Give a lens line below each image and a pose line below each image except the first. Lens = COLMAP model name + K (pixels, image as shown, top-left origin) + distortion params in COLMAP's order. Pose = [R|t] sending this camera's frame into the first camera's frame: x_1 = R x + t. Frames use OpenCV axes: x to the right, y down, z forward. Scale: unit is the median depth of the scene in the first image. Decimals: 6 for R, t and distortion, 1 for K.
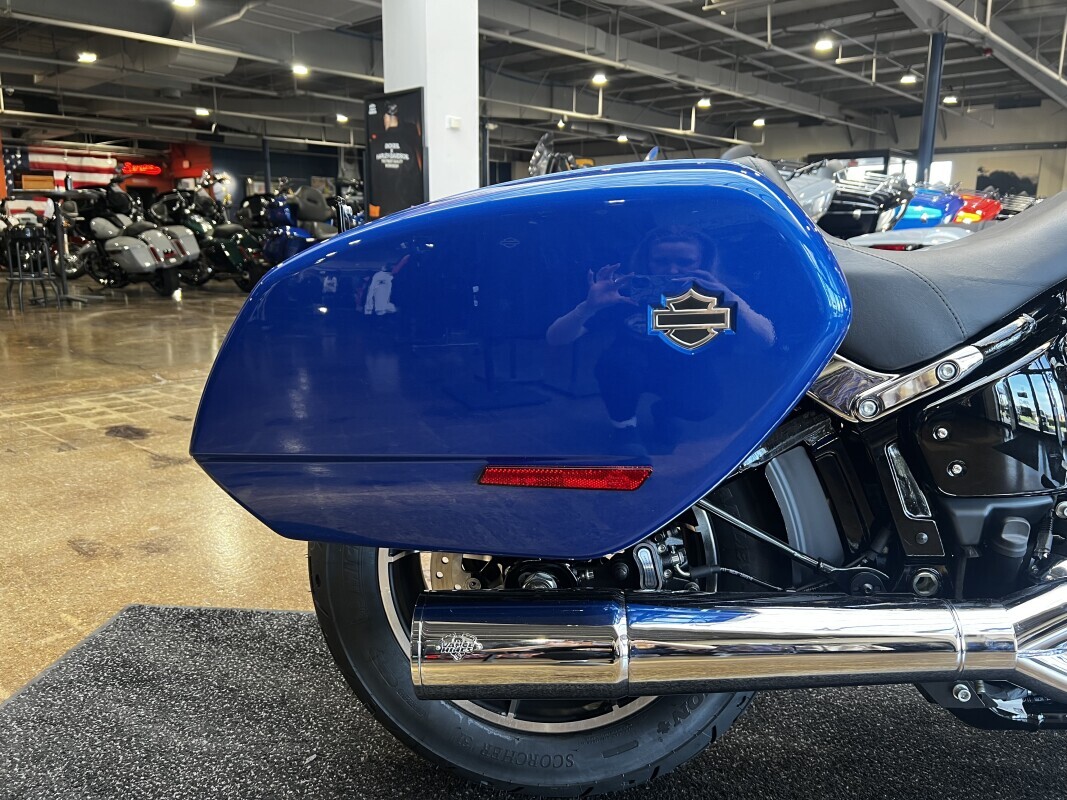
lens RADIAL K [[812.0, 0, 533.5], [0, 812.0, 400.0], [0, 0, 1]] dist [0.028462, -0.037849]
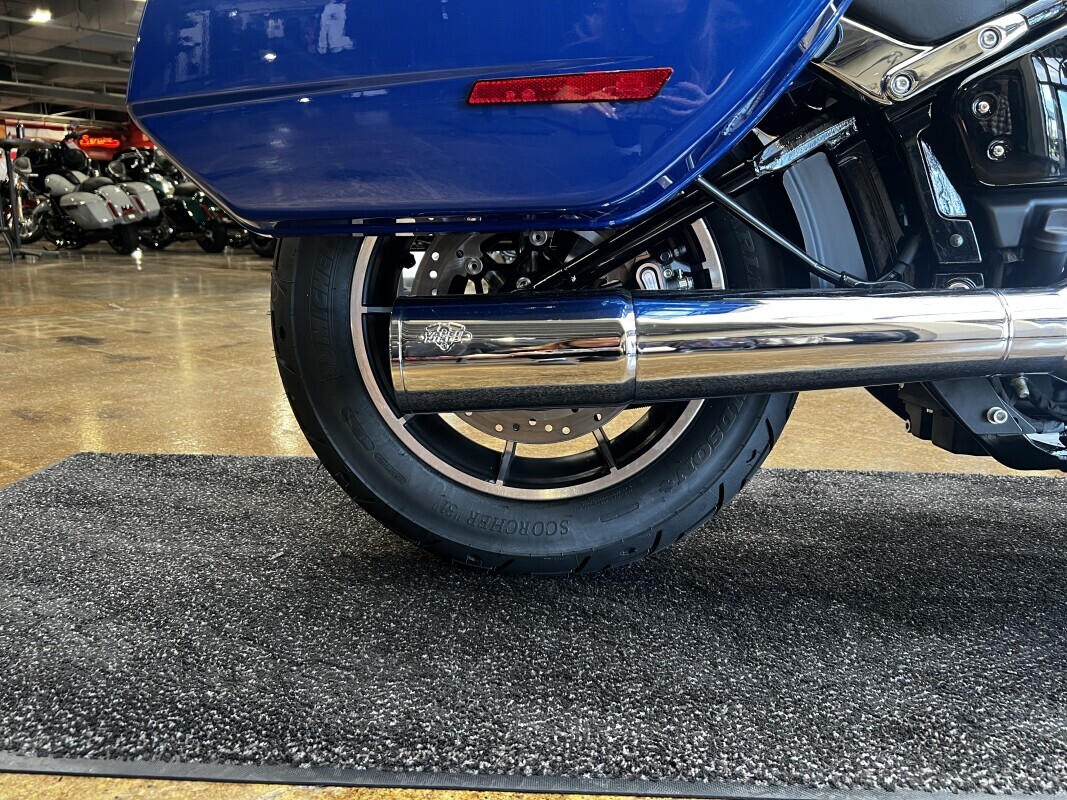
lens RADIAL K [[811.2, 0, 533.5], [0, 811.2, 400.0], [0, 0, 1]] dist [0.046731, -0.063216]
pose [[0.999341, -0.006394, 0.035727, -0.002440], [0.005796, 0.999842, 0.016826, 0.032128], [-0.035829, -0.016608, 0.999220, 0.010749]]
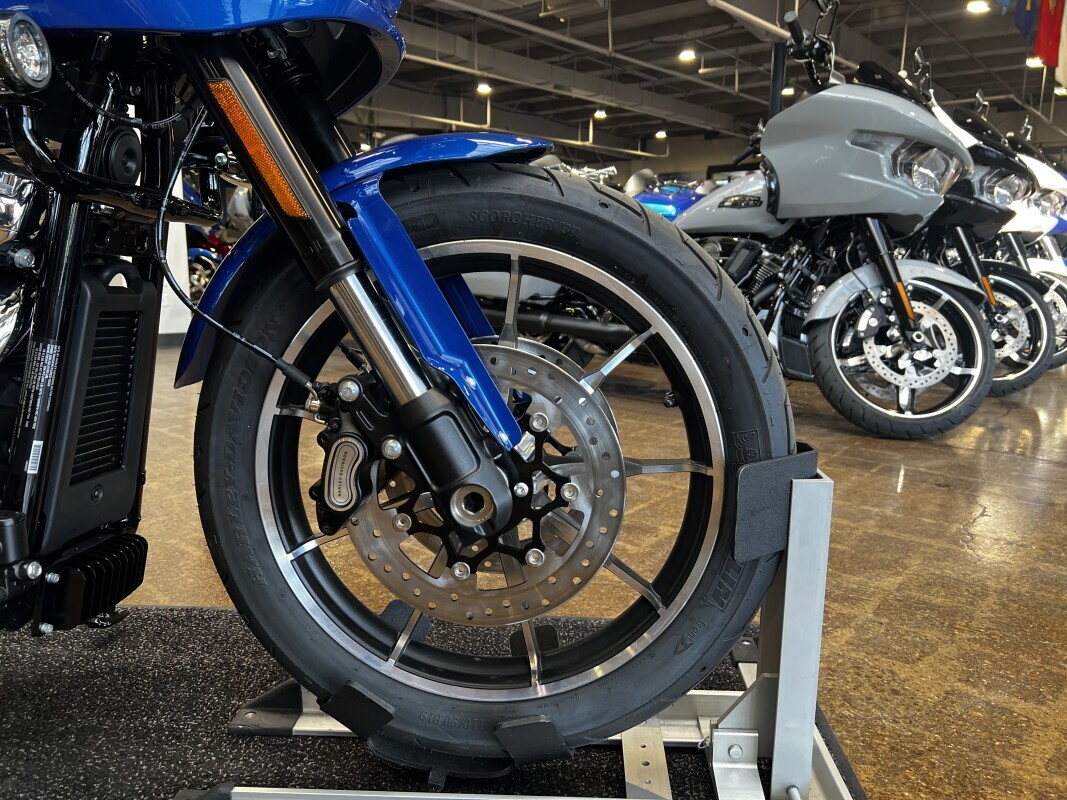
lens RADIAL K [[811.1, 0, 531.8], [0, 811.1, 409.0], [0, 0, 1]] dist [0.006673, -0.001109]
pose [[0.999198, -0.007310, 0.039372, 0.178108], [0.007597, 0.999946, -0.007143, 0.014364], [-0.039318, 0.007436, 0.999199, 0.004713]]
